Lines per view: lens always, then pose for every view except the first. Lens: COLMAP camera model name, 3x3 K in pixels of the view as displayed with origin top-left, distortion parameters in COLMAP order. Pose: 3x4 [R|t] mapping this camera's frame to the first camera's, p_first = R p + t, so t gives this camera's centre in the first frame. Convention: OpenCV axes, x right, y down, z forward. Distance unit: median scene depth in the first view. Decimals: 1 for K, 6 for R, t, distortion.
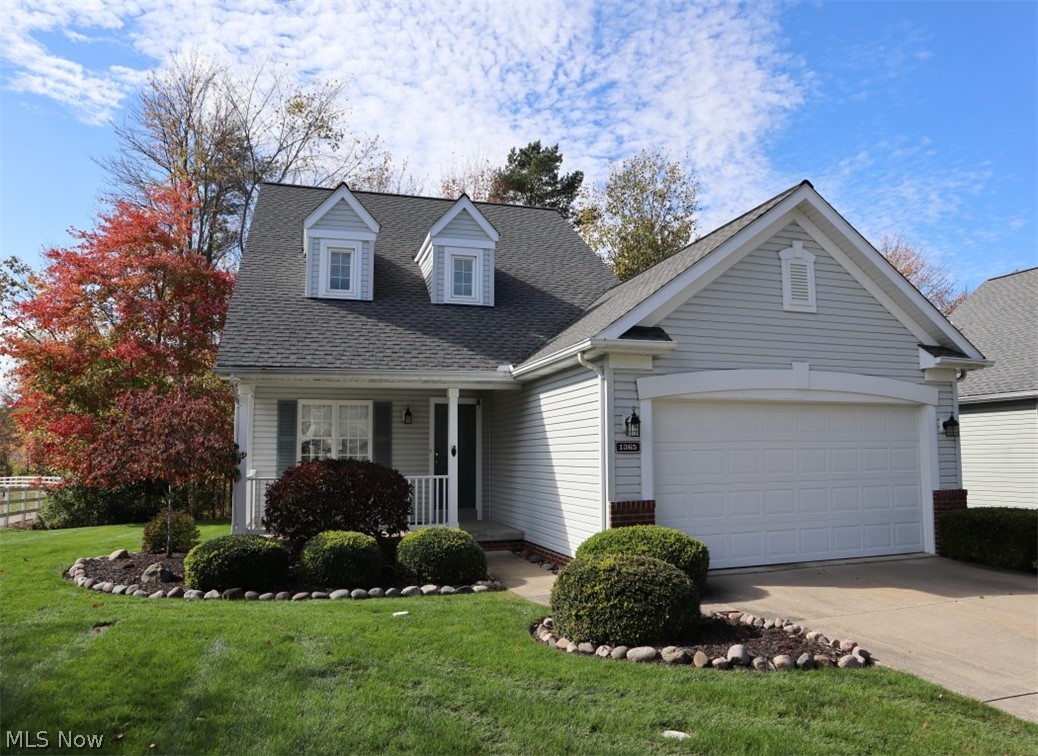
lens RADIAL K [[706.1, 0, 519.0], [0, 706.1, 378.0], [0, 0, 1]] dist [-0.150066, 0.099134]
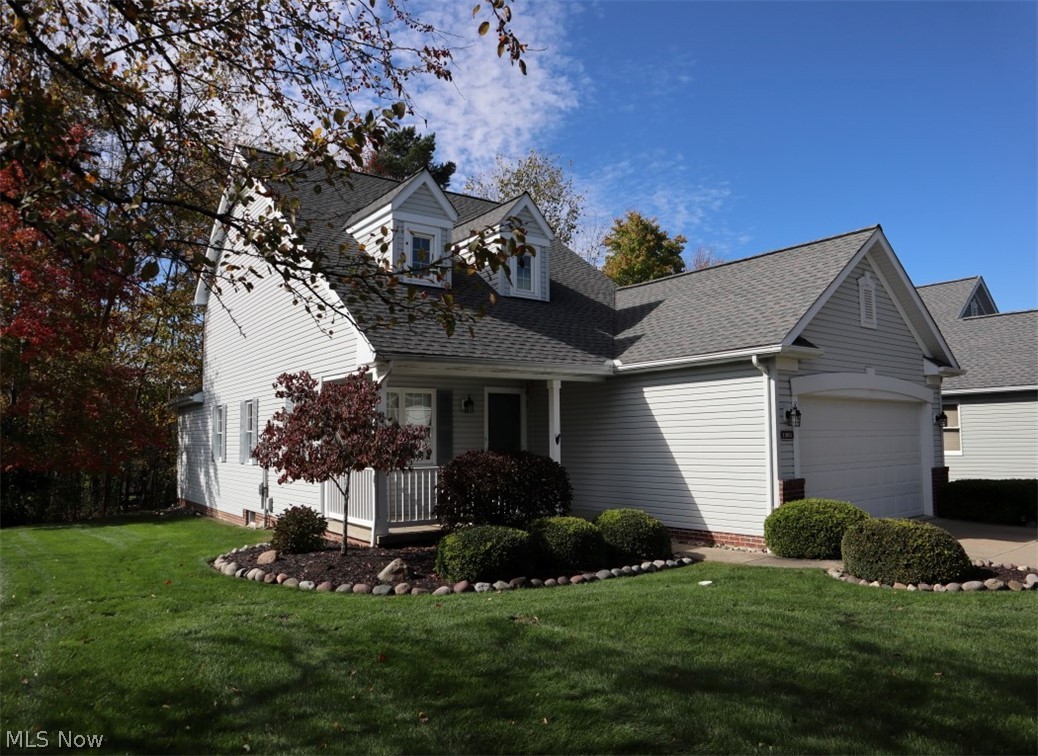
lens RADIAL K [[711.0, 0, 519.0], [0, 711.0, 378.0], [0, 0, 1]] dist [-0.066911, 0.000635]
pose [[0.939508, 0.024888, 0.341622, -0.442634], [-0.031614, 0.999400, 0.014133, -0.001428], [-0.341065, -0.024078, 0.939731, 0.013548]]
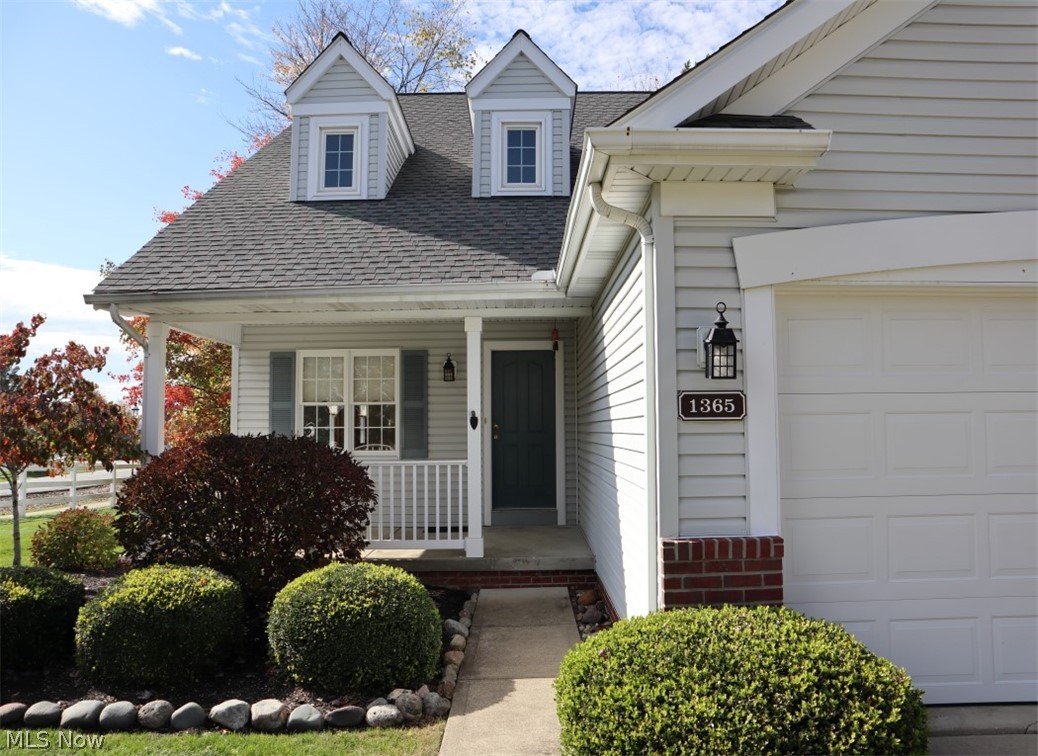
lens RADIAL K [[711.0, 0, 519.0], [0, 711.0, 378.0], [0, 0, 1]] dist [-0.066911, 0.000635]
pose [[0.955940, -0.022406, -0.292706, 0.107325], [0.034028, 0.998819, 0.034674, 0.040866], [0.291584, -0.043106, 0.955574, 0.365853]]
